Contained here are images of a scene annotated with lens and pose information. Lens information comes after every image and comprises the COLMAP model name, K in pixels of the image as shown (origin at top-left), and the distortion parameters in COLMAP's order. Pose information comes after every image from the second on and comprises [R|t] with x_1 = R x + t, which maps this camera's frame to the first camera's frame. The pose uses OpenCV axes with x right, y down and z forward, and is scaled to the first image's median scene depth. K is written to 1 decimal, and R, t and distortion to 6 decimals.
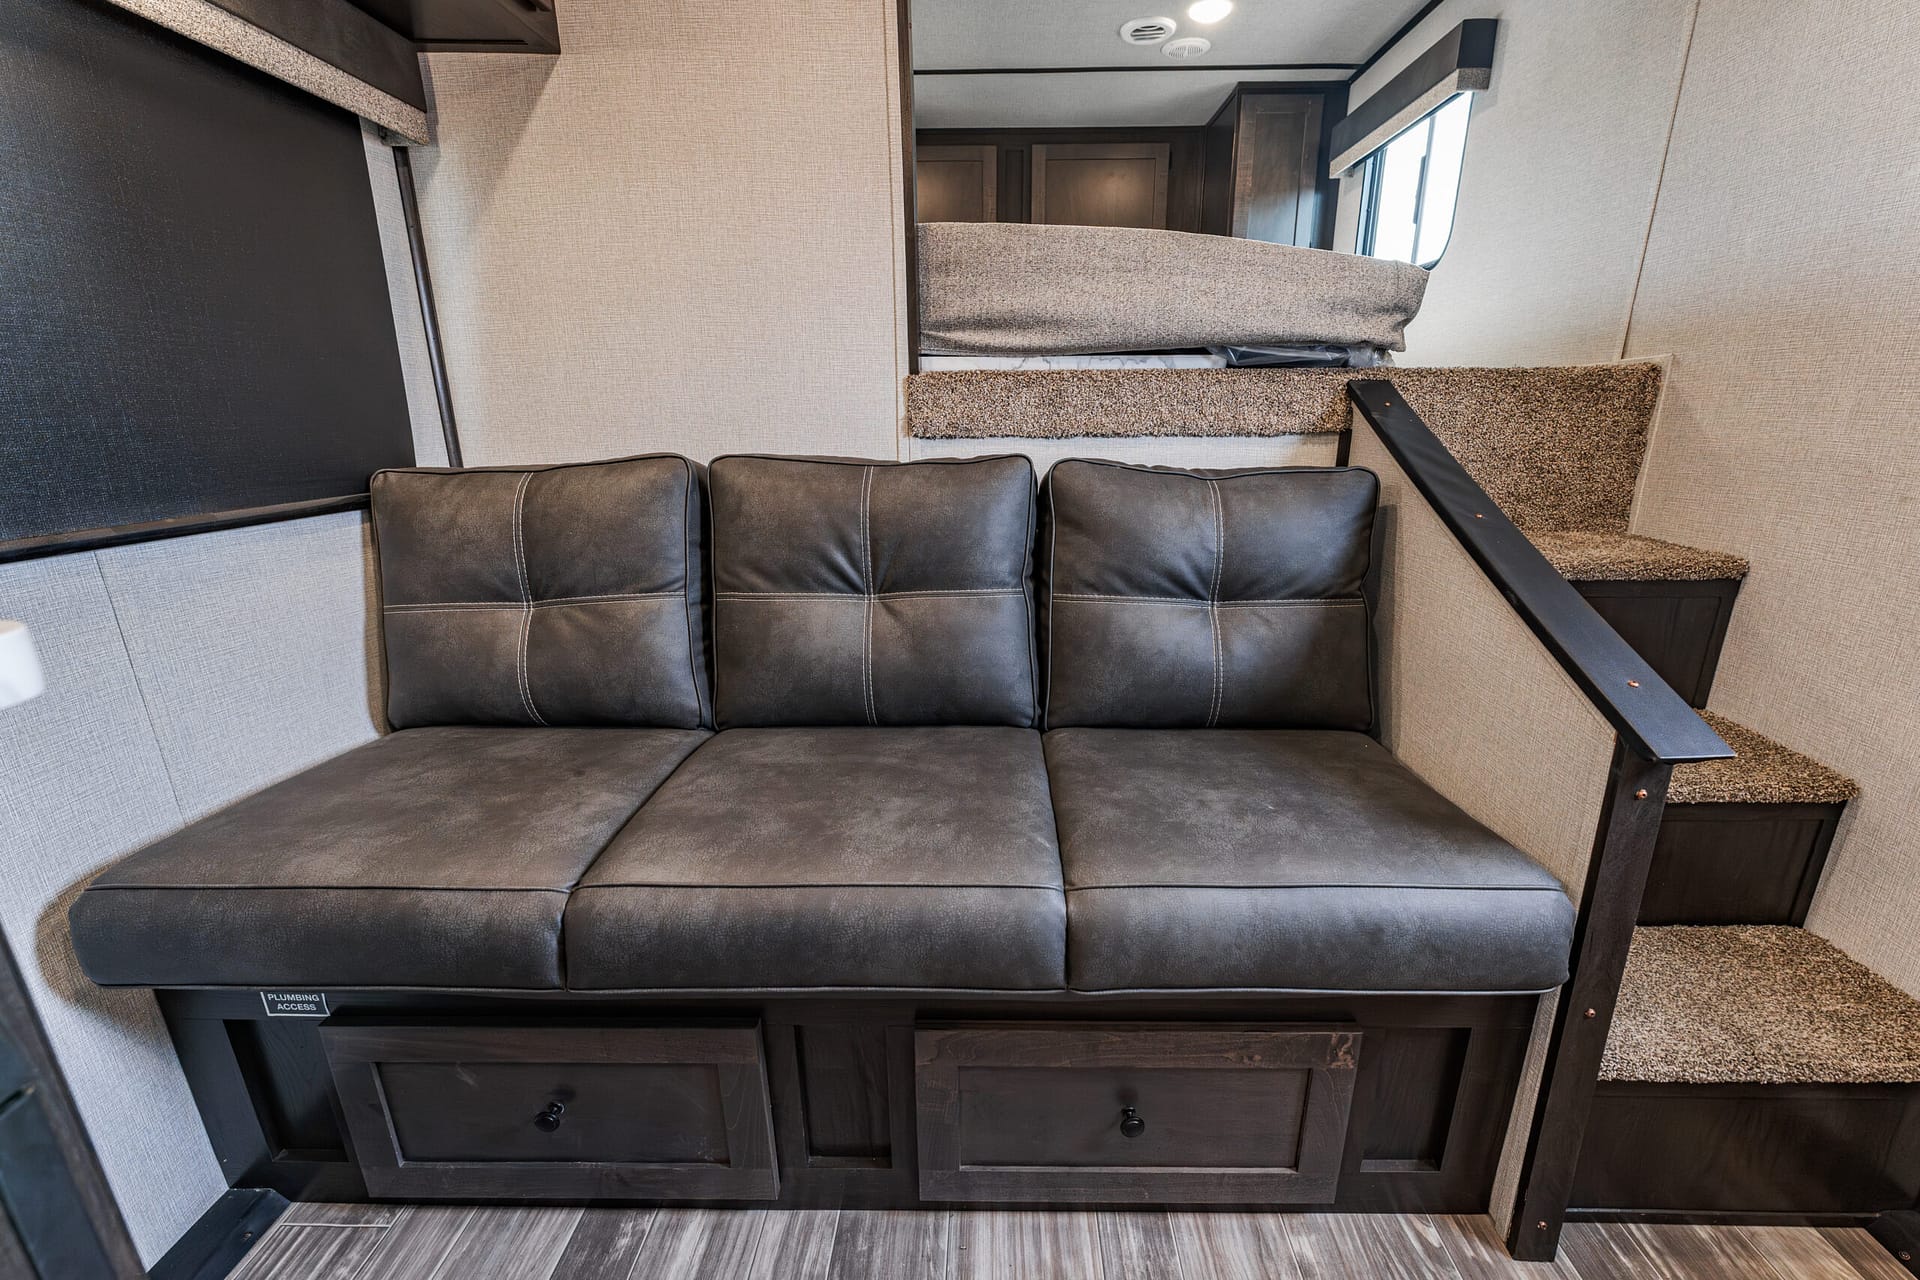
lens RADIAL K [[786.8, 0, 979.0], [0, 786.8, 638.0], [0, 0, 1]] dist [-0.000928, 0.000097]
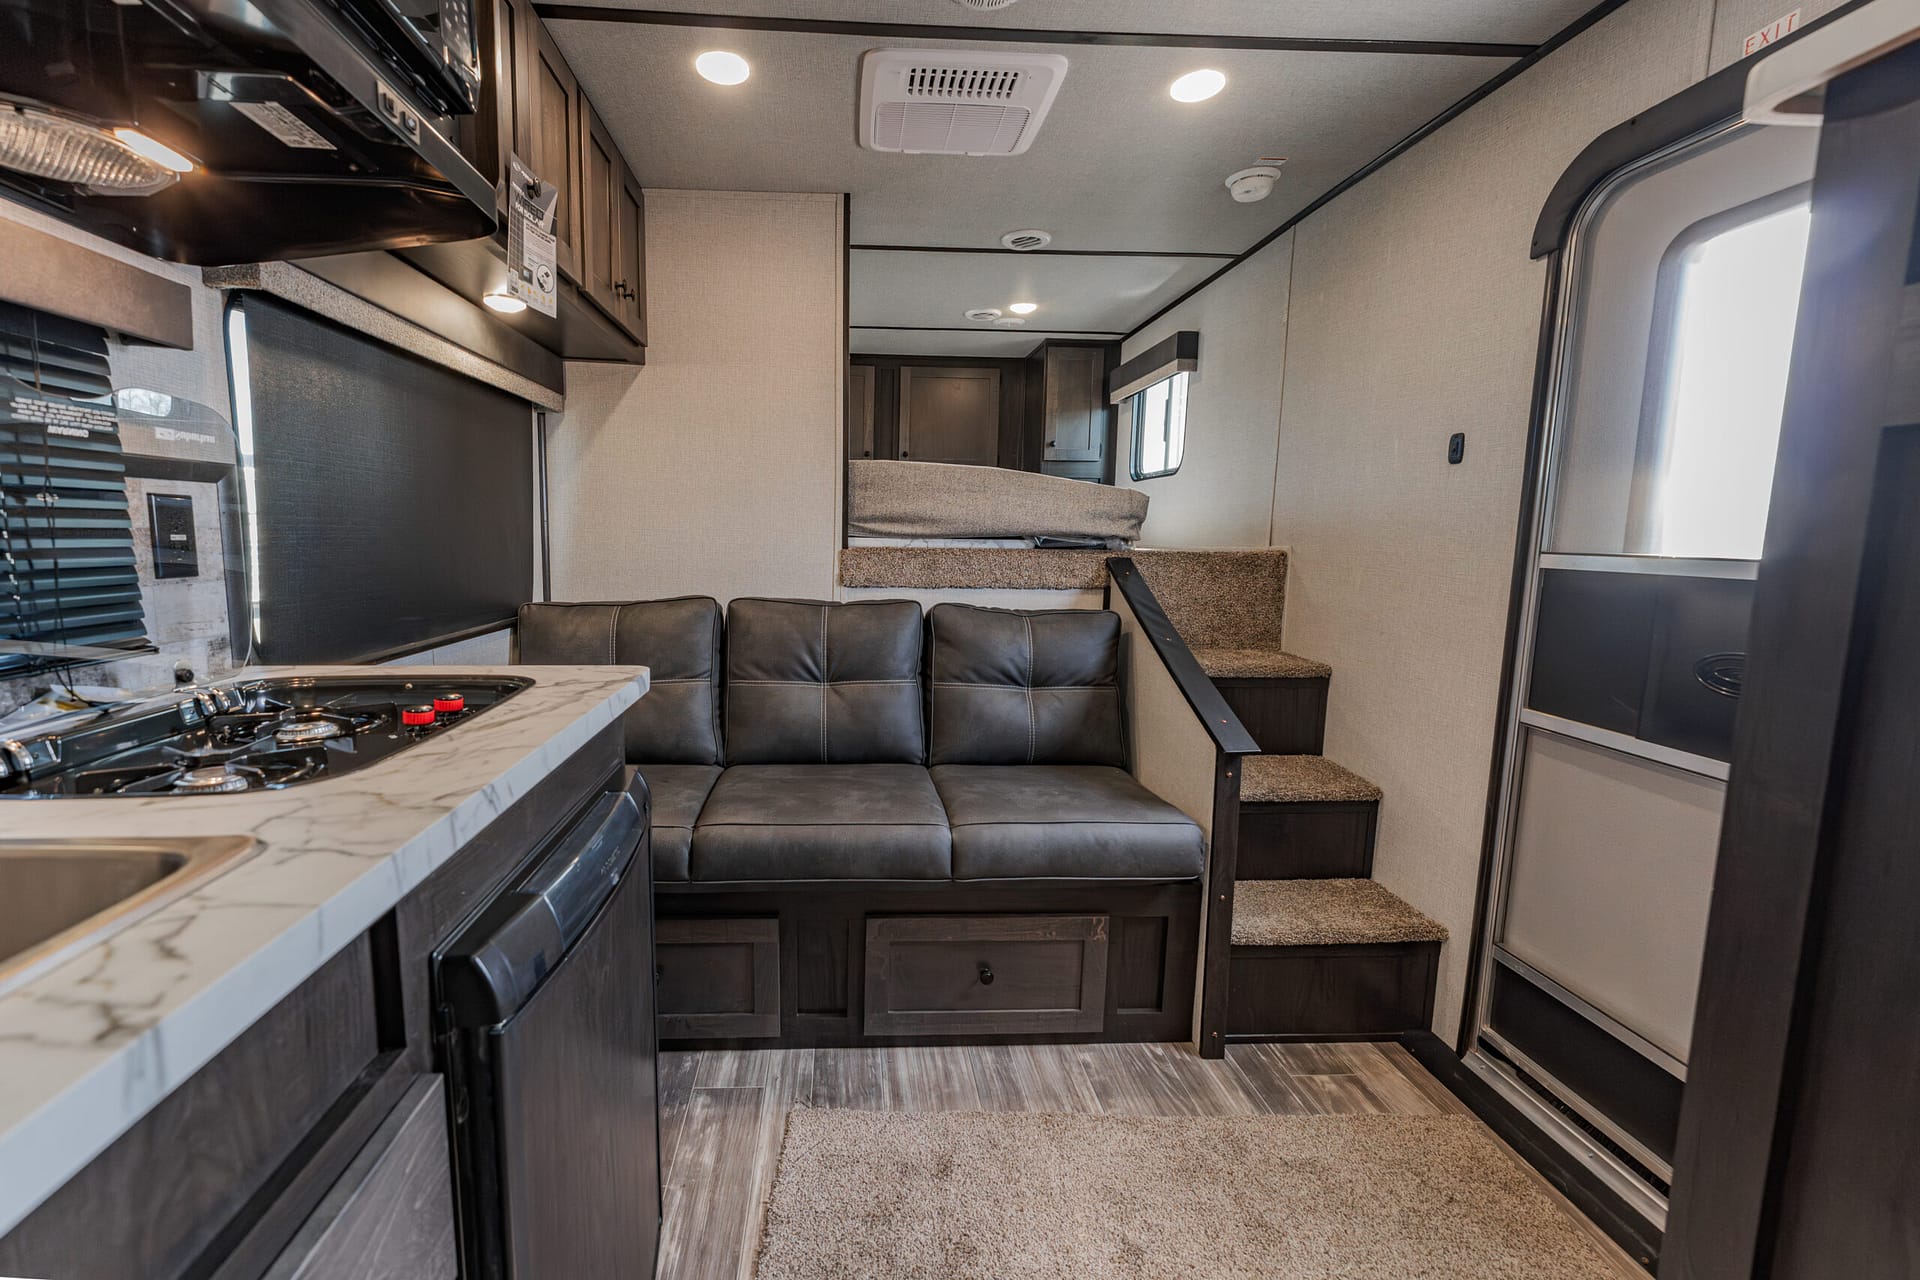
lens RADIAL K [[796.7, 0, 896.8], [0, 796.7, 627.6], [0, 0, 1]] dist [-0.000734, -0.000105]
pose [[0.995766, 0.013224, 0.090969, -0.141754], [0.001564, 0.987018, -0.160600, 0.101578], [-0.091912, 0.160062, 0.982818, -0.683711]]
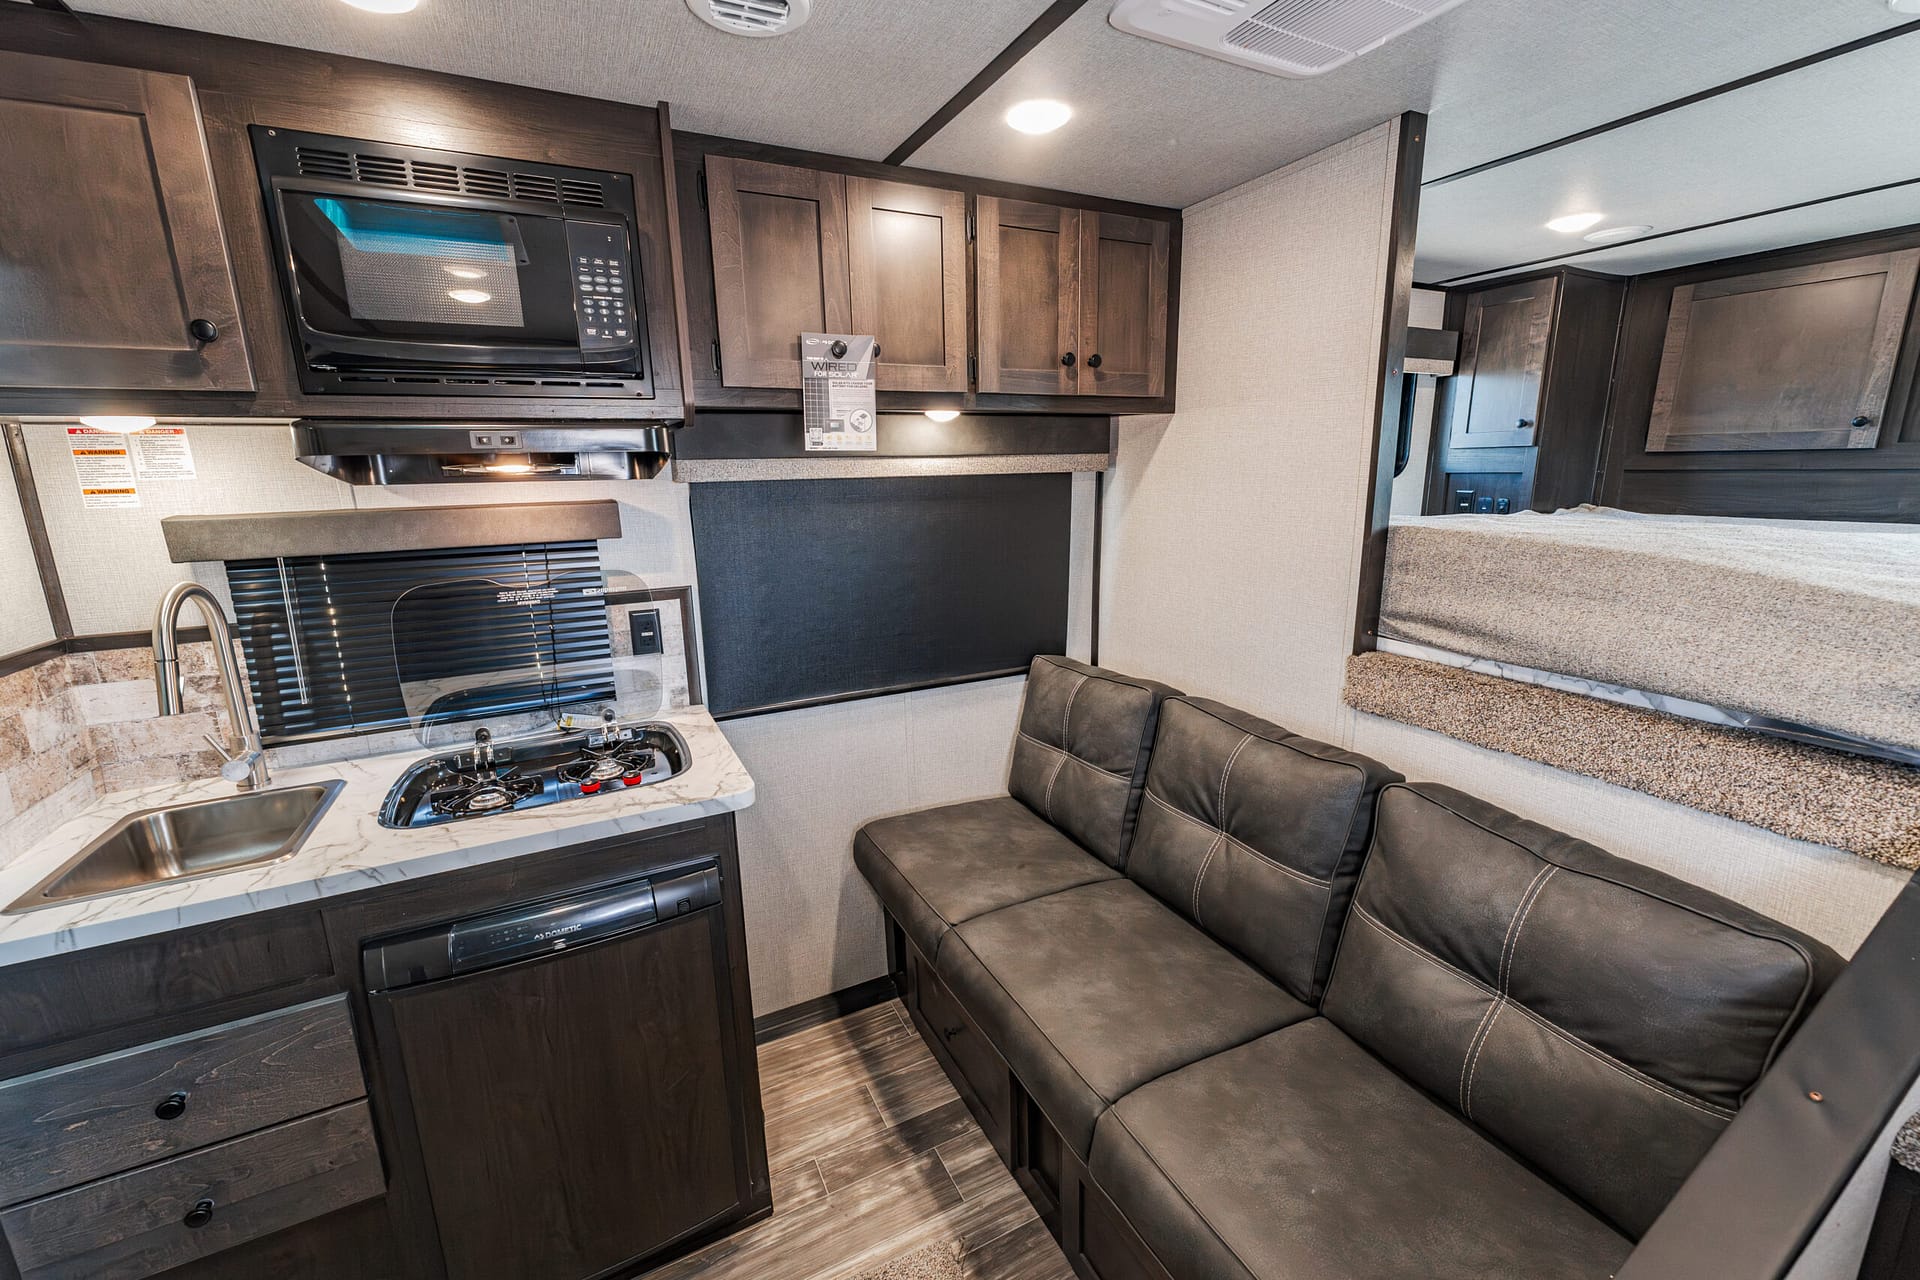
lens RADIAL K [[788.9, 0, 967.3], [0, 788.9, 632.8], [0, 0, 1]] dist [0.001280, -0.000327]
pose [[0.466876, 0.191523, -0.863334, 0.718138], [-0.231074, 0.968769, 0.089952, -0.390459], [0.853599, 0.157497, 0.496551, -0.042074]]
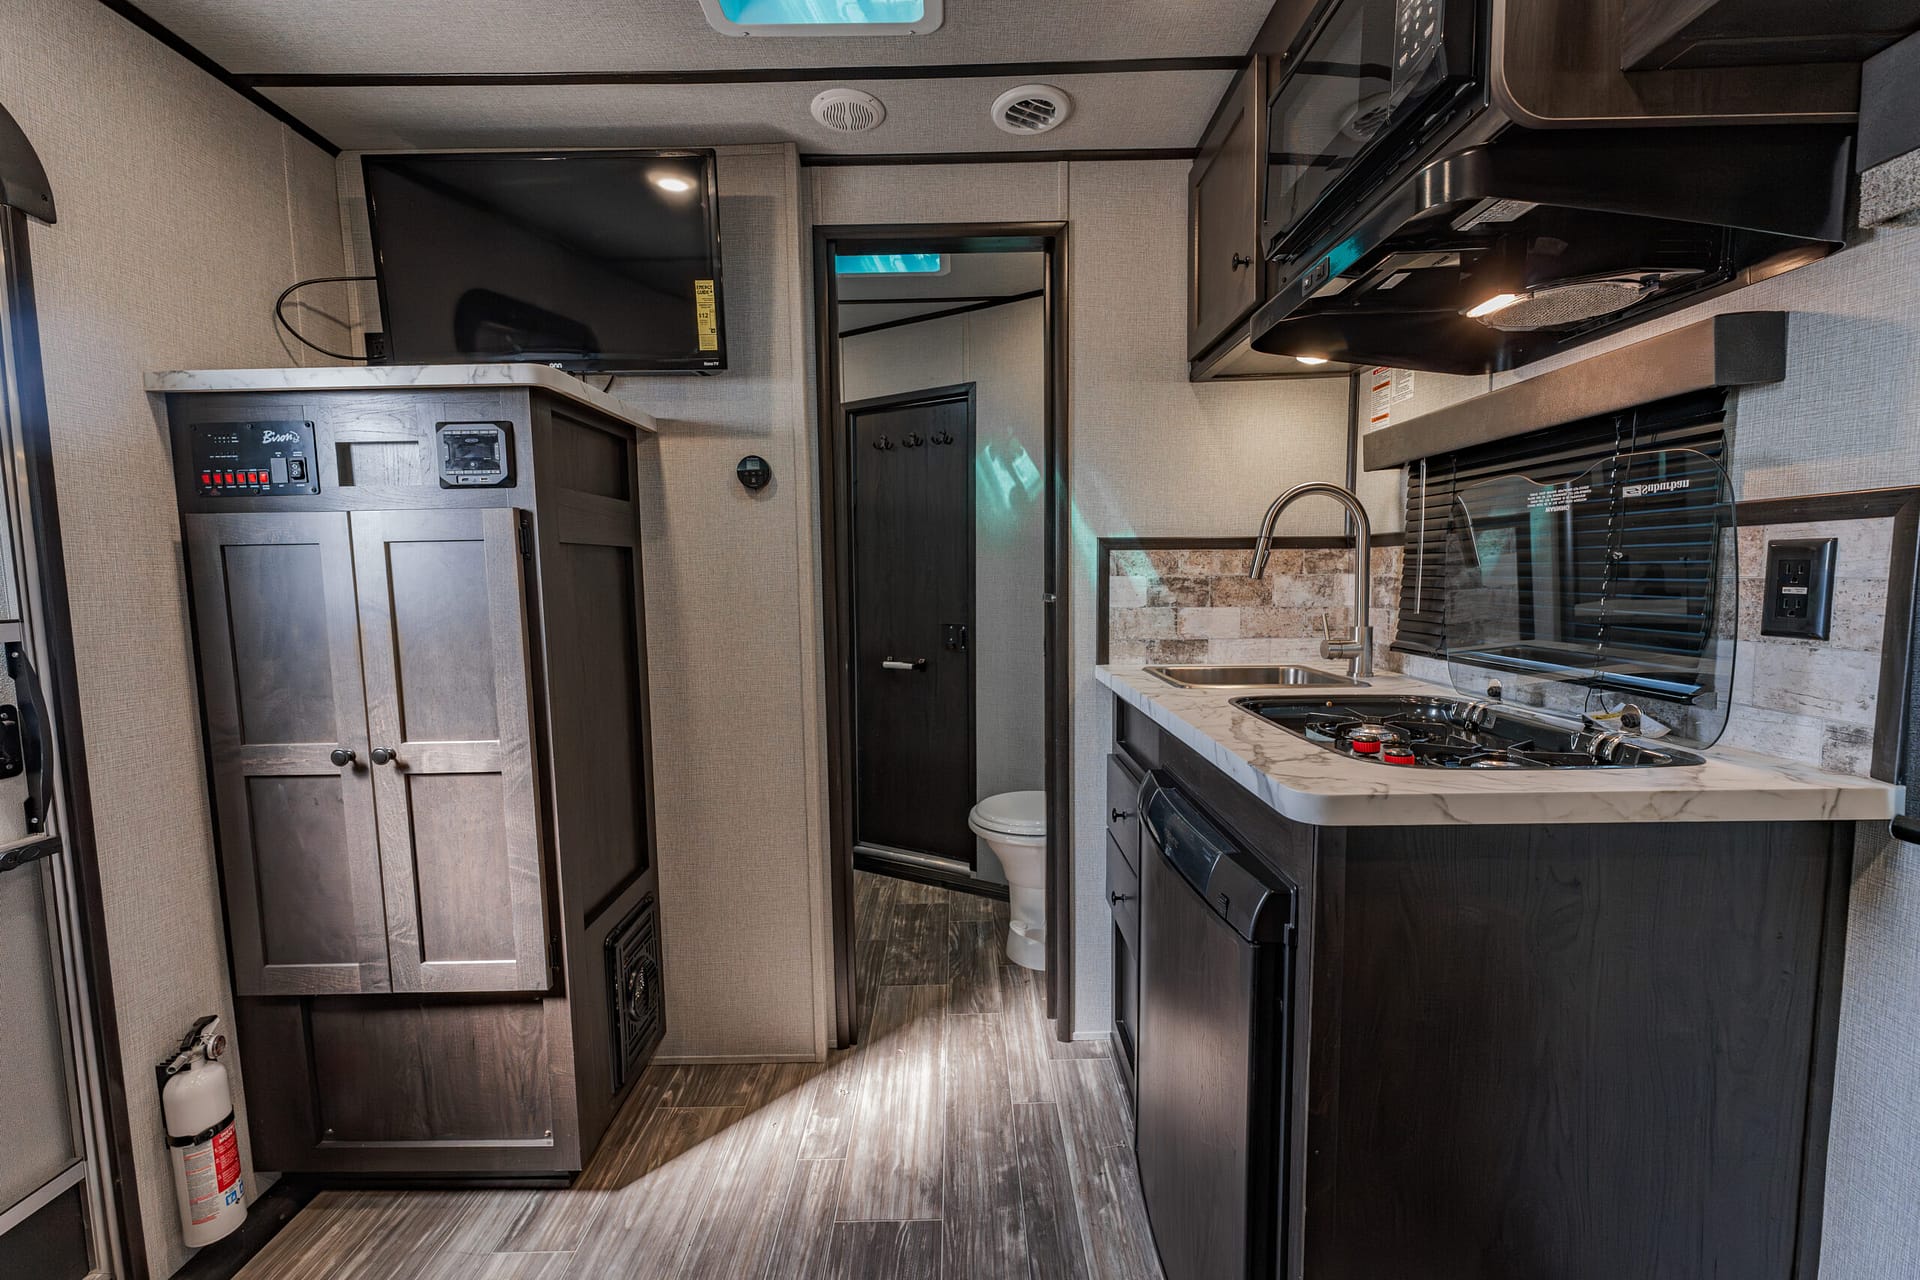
lens RADIAL K [[755.9, 0, 961.8], [0, 755.9, 641.6], [0, 0, 1]] dist [-0.000907, -0.000253]
pose [[-0.999329, 0.030722, -0.019939, -0.070339], [0.021362, 0.931146, 0.364020, -0.335534], [0.029750, 0.363350, -0.931178, 0.780210]]
